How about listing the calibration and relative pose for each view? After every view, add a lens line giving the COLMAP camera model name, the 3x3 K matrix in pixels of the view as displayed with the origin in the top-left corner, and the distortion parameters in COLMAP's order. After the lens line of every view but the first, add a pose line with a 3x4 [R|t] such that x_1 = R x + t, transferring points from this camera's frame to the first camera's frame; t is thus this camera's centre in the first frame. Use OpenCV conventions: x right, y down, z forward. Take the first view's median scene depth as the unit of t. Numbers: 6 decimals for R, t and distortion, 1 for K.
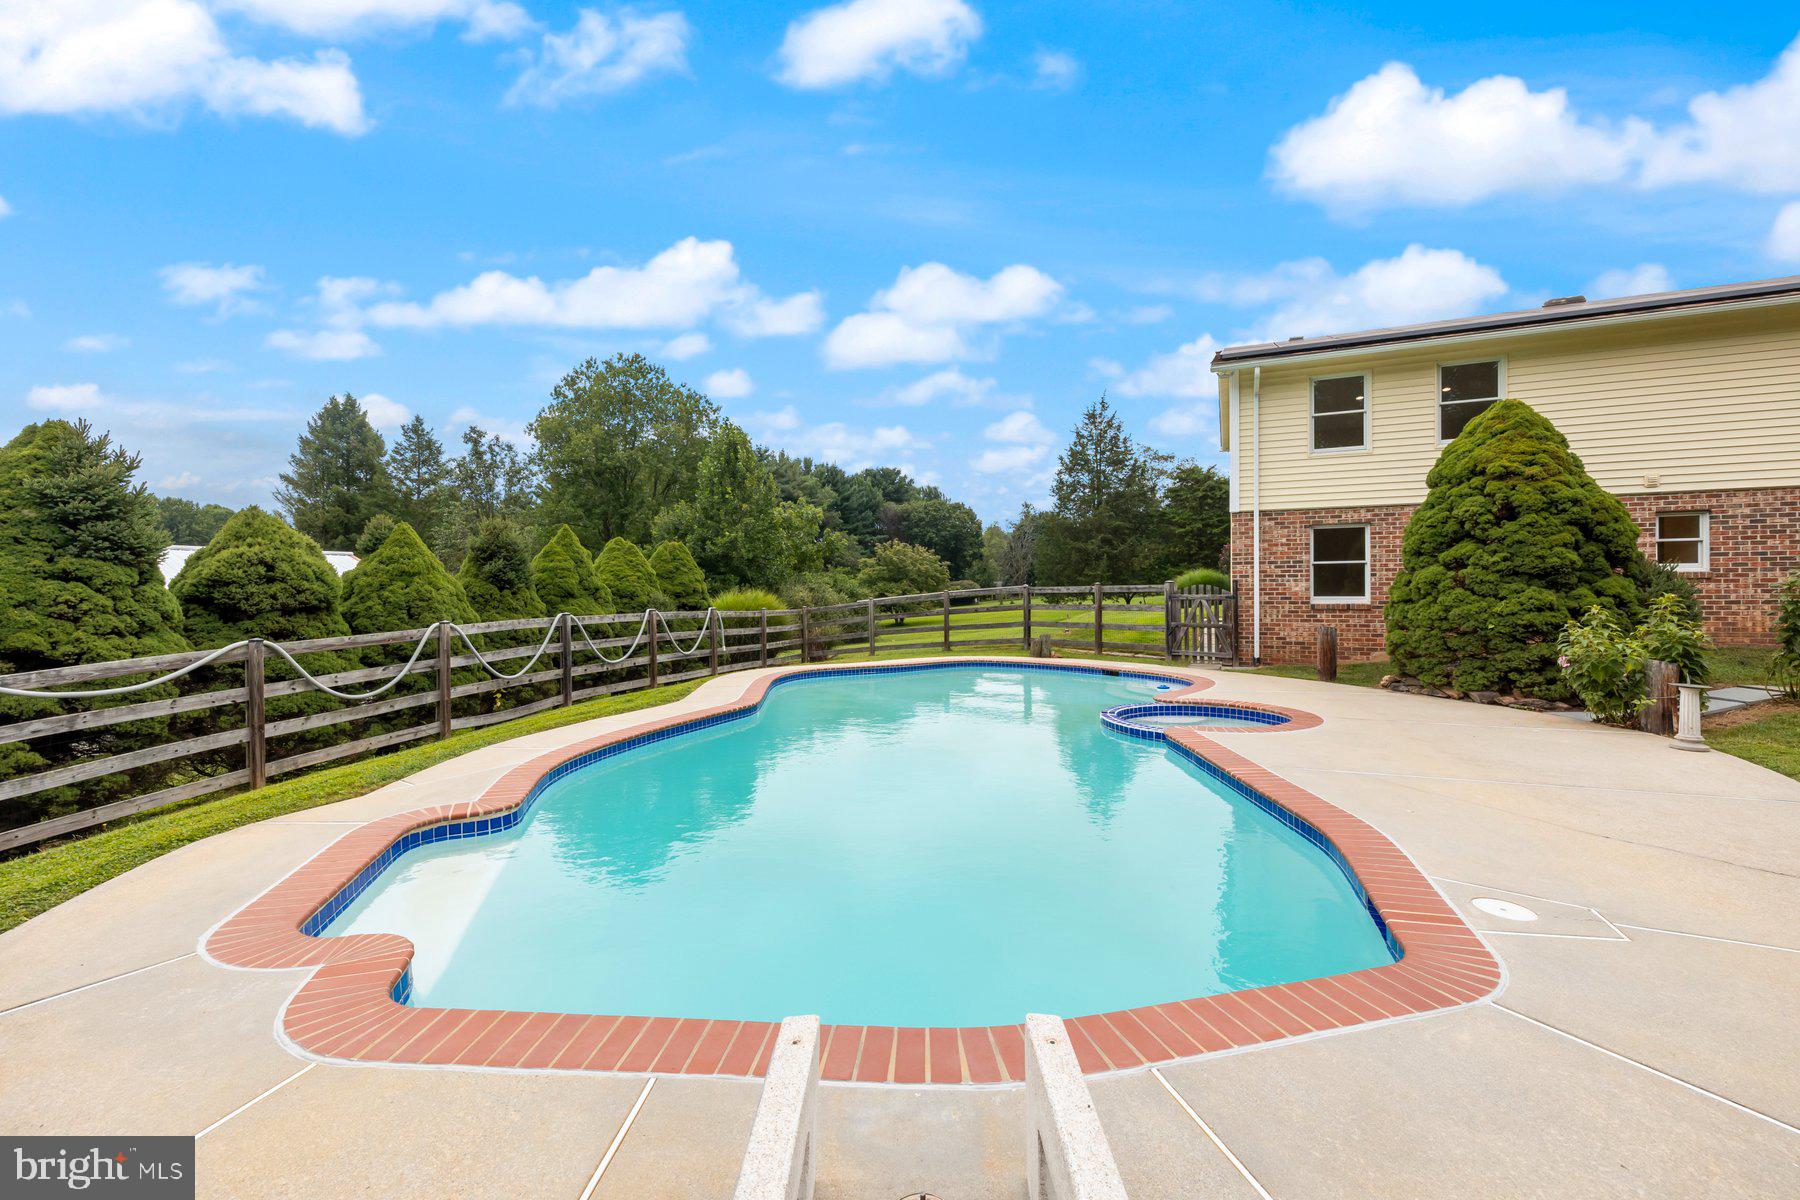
lens RADIAL K [[740.5, 0, 899.8], [0, 740.5, 585.2], [0, 0, 1]] dist [0.000832, 0.000037]
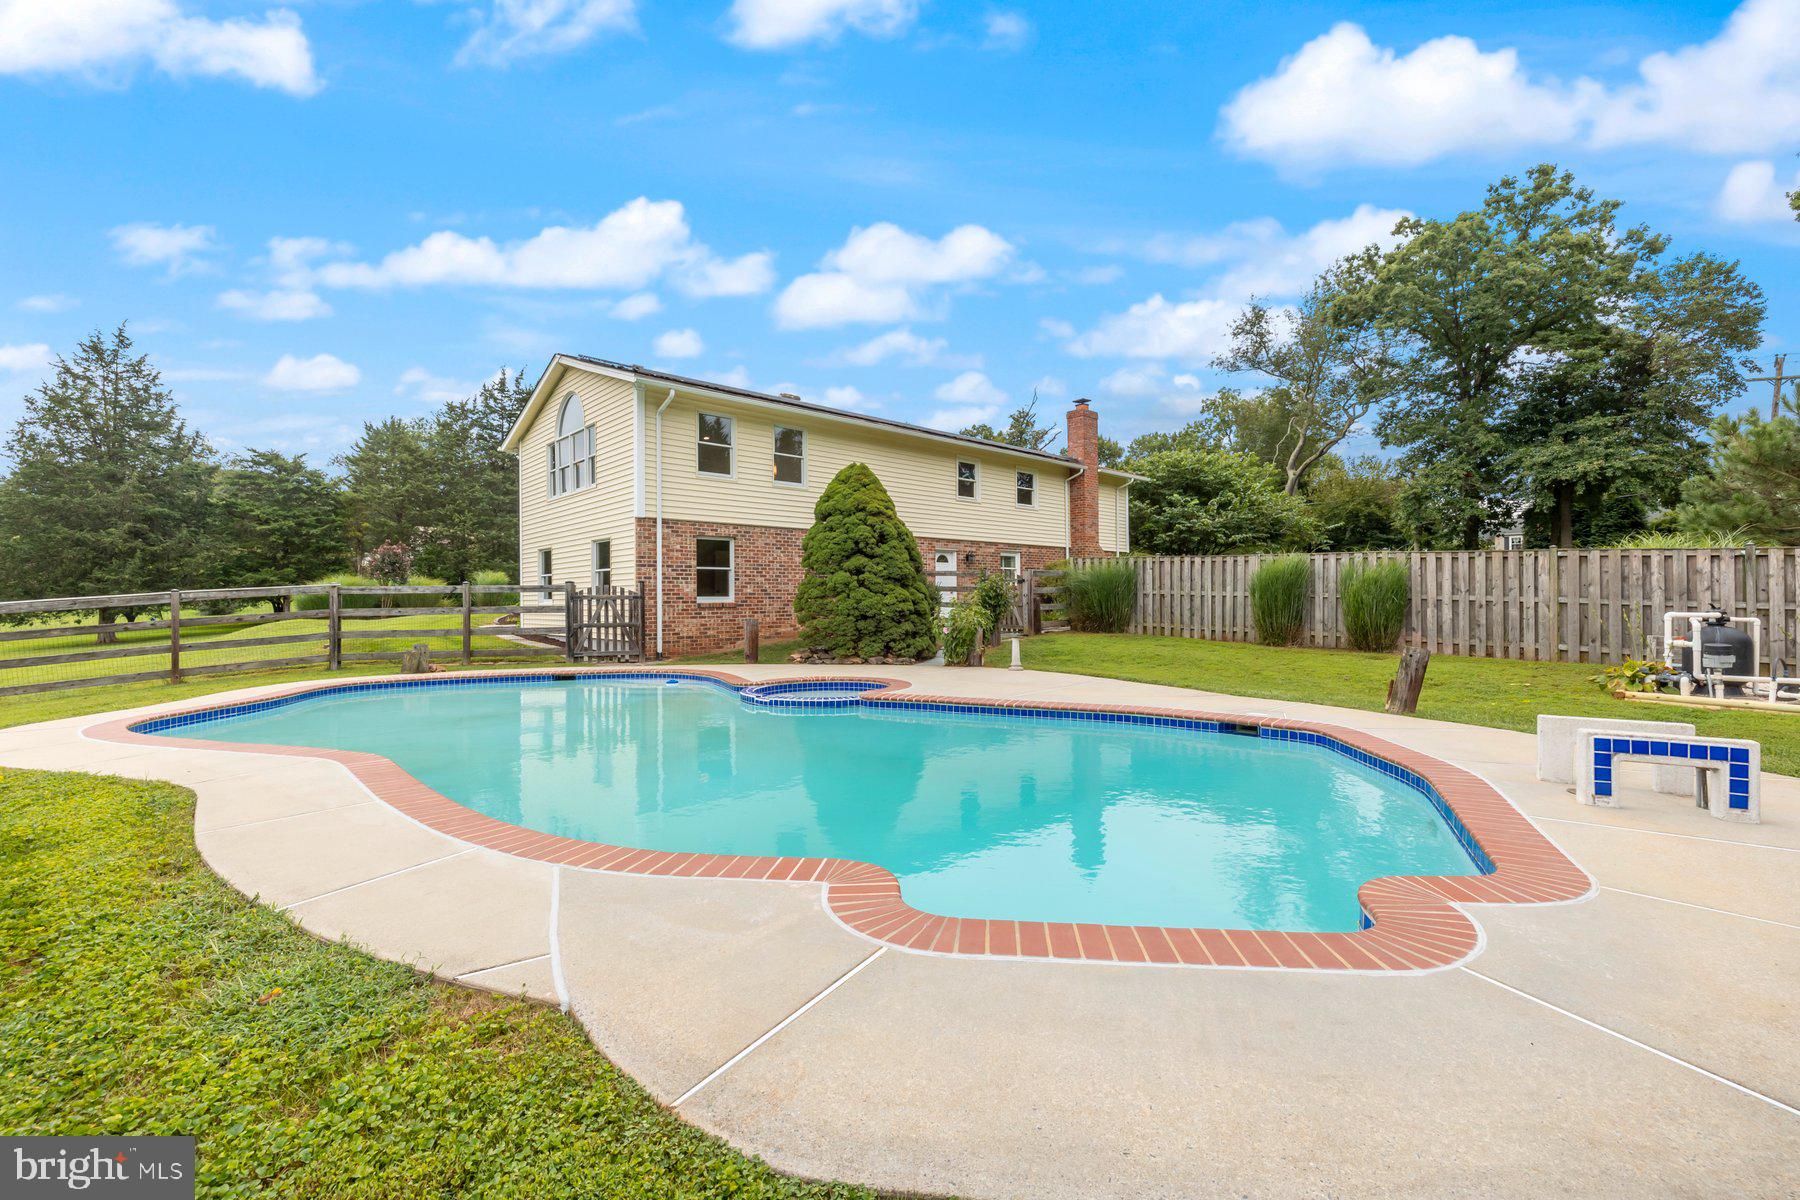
lens RADIAL K [[755.8, 0, 891.2], [0, 755.8, 595.3], [0, 0, 1]] dist [0.000242, -0.000199]
pose [[0.435572, 0.007997, 0.900119, -0.378253], [-0.003198, 0.999968, -0.007337, 0.020510], [-0.900148, 0.000318, 0.435583, 0.204265]]
